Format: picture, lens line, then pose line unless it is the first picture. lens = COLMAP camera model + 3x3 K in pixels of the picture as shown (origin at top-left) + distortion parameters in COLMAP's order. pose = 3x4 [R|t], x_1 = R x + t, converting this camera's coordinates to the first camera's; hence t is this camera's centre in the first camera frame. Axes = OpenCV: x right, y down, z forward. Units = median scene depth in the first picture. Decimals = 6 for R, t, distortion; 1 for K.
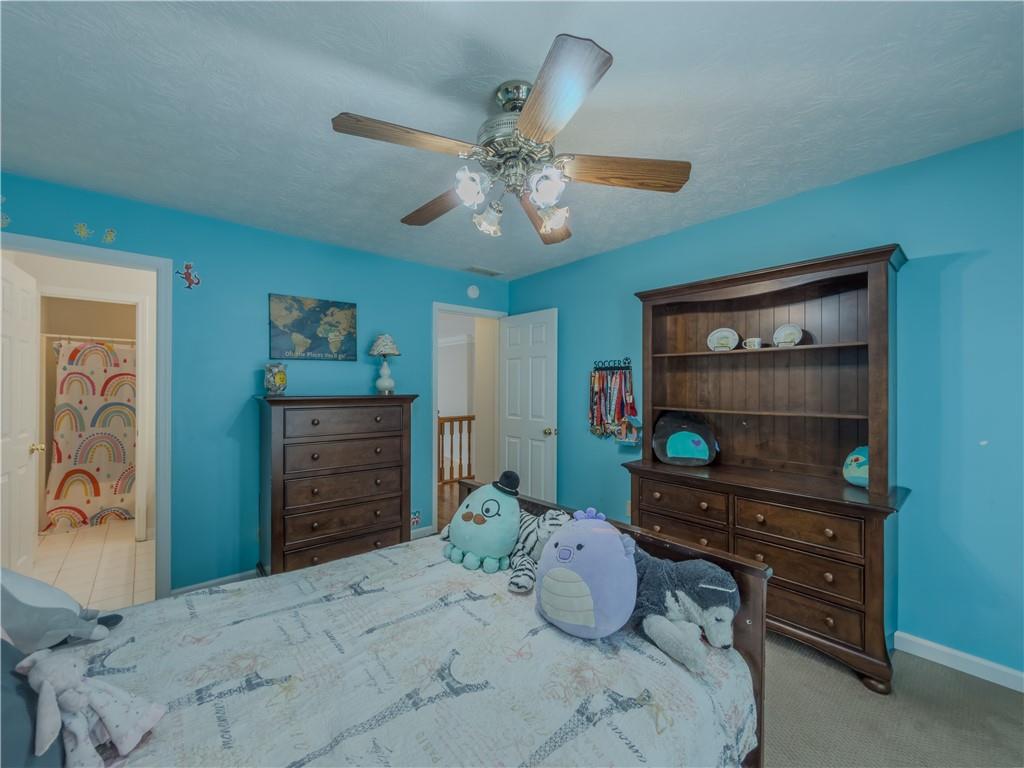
lens RADIAL K [[414.0, 0, 510.5], [0, 414.0, 384.7], [0, 0, 1]] dist [0.000383, 0.000348]
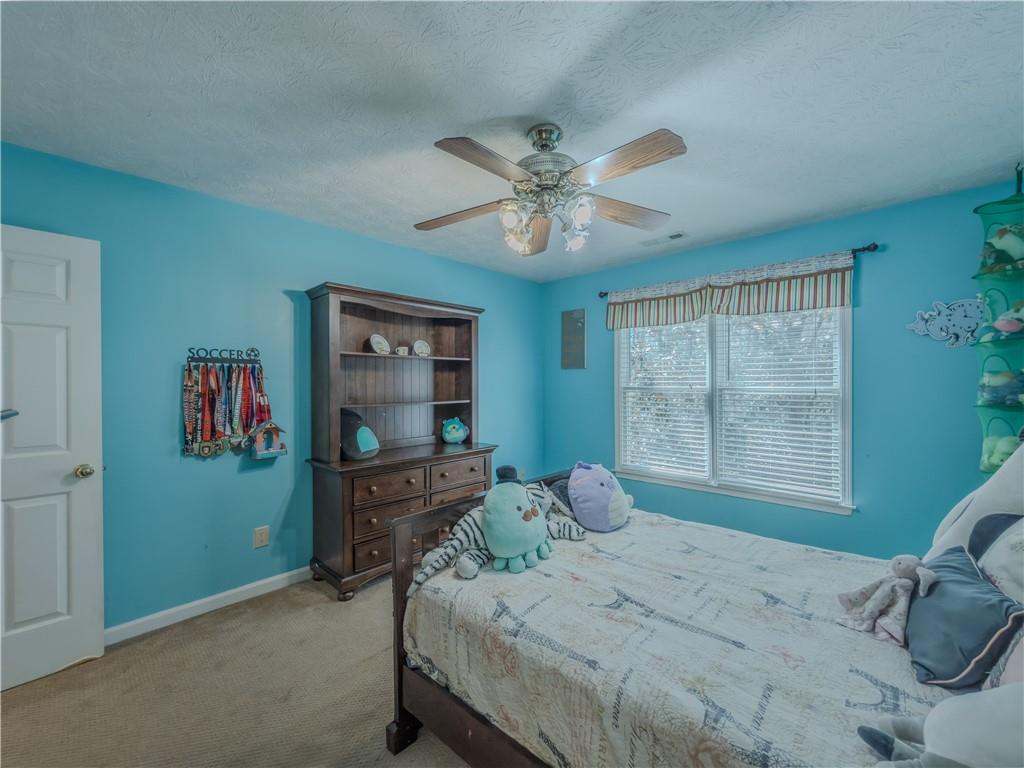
lens RADIAL K [[414.0, 0, 517.0], [0, 414.0, 388.9], [0, 0, 1]] dist [0.000383, 0.000348]
pose [[-0.093619, -0.011051, 0.995547, -0.965812], [0.001855, 0.999935, 0.011274, 0.006787], [-0.995606, 0.002902, -0.093592, 1.006419]]
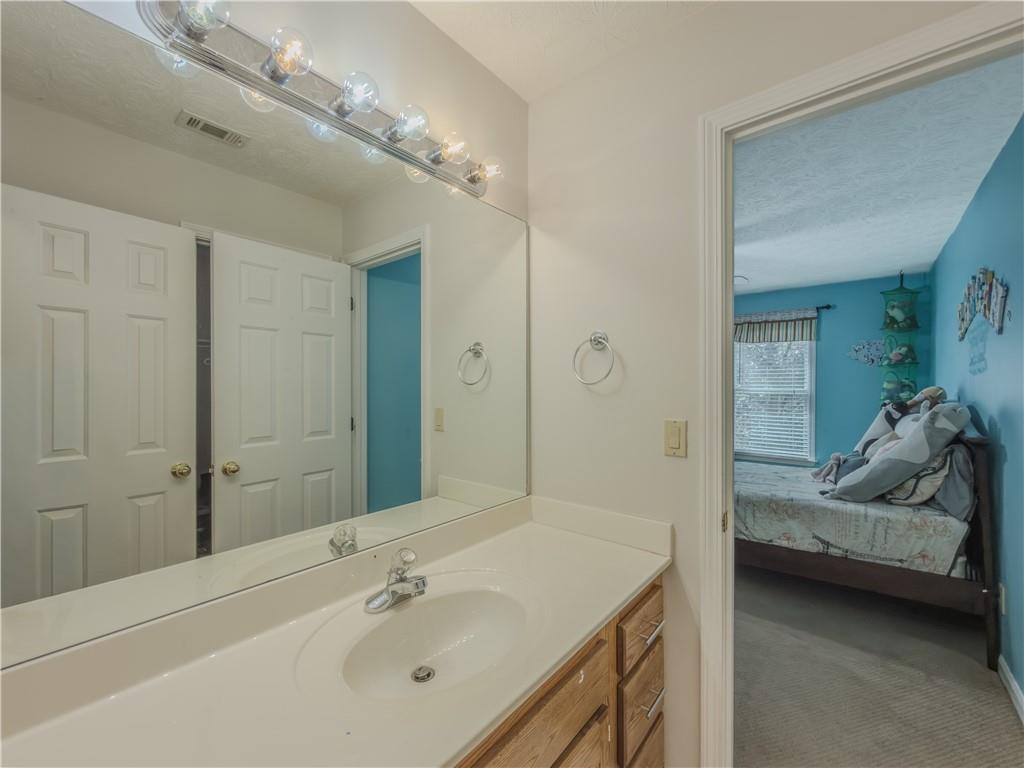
lens RADIAL K [[414.0, 0, 518.0], [0, 414.0, 389.6], [0, 0, 1]] dist [0.000383, 0.000348]
pose [[-0.154523, -0.010874, 0.987929, -1.890116], [-0.007784, 0.999922, 0.009789, 0.013395], [-0.987958, -0.006178, -0.154596, 1.931214]]
